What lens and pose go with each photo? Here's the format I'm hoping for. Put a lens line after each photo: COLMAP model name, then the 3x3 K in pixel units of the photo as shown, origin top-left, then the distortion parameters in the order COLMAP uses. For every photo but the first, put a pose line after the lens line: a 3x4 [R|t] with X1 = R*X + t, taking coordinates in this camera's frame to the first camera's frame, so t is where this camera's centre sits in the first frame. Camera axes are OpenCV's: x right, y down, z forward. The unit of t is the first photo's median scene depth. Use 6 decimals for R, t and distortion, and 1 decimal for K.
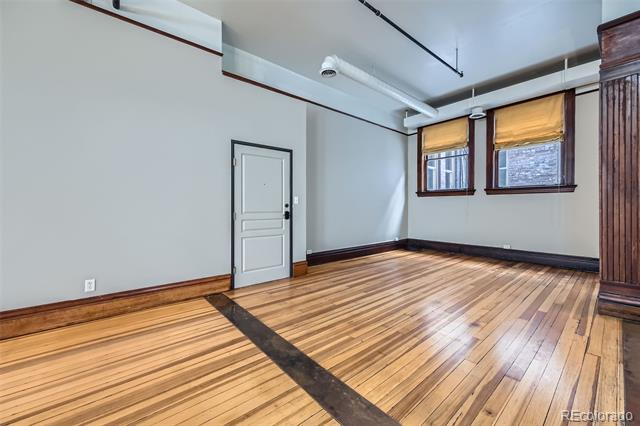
lens RADIAL K [[253.1, 0, 321.6], [0, 253.1, 209.3], [0, 0, 1]] dist [0.001376, 0.000009]
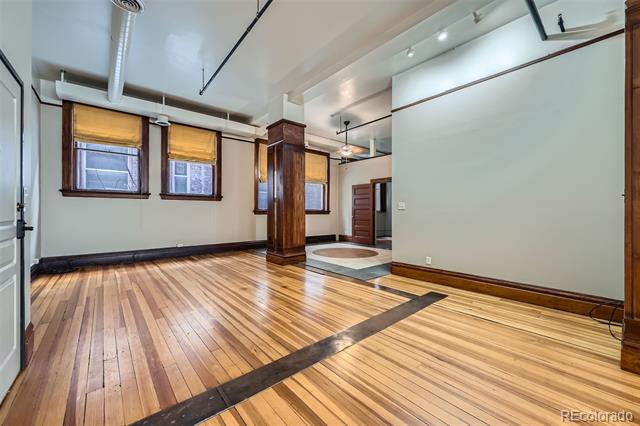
lens RADIAL K [[253.1, 0, 321.8], [0, 253.1, 211.9], [0, 0, 1]] dist [0.001376, 0.000009]
pose [[-0.007004, -0.000390, 0.999975, -0.480861], [0.009192, 0.999958, 0.000454, 0.000689], [-0.999933, 0.009195, -0.007000, 0.400528]]
